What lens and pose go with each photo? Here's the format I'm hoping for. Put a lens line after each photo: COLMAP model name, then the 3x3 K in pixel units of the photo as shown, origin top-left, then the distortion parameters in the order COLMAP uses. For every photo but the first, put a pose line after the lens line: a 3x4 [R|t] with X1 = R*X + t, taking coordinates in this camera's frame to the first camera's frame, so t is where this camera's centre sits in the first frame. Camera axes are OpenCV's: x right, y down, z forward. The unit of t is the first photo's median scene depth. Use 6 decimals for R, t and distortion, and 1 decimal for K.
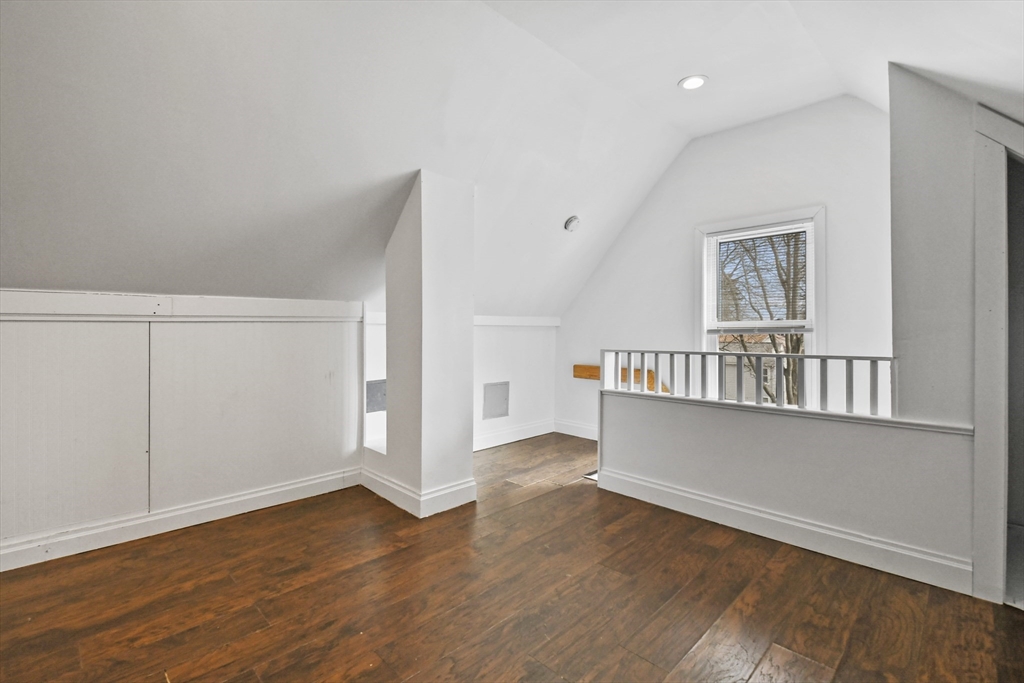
lens RADIAL K [[454.8, 0, 511.4], [0, 454.8, 321.8], [0, 0, 1]] dist [0.001267, -0.000922]
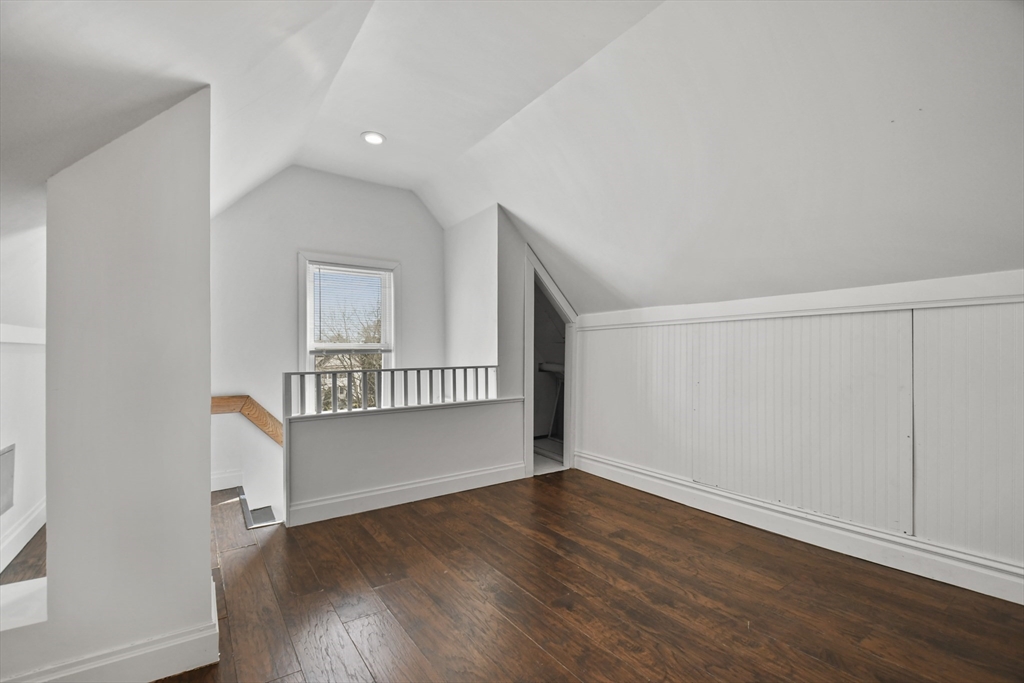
lens RADIAL K [[444.0, 0, 492.5], [0, 444.0, 340.9], [0, 0, 1]] dist [0.032312, -0.000171]
pose [[0.182192, 0.021661, 0.983024, -0.799498], [-0.017722, 0.999667, -0.018743, 0.010317], [-0.983103, -0.014007, 0.182515, 0.592059]]
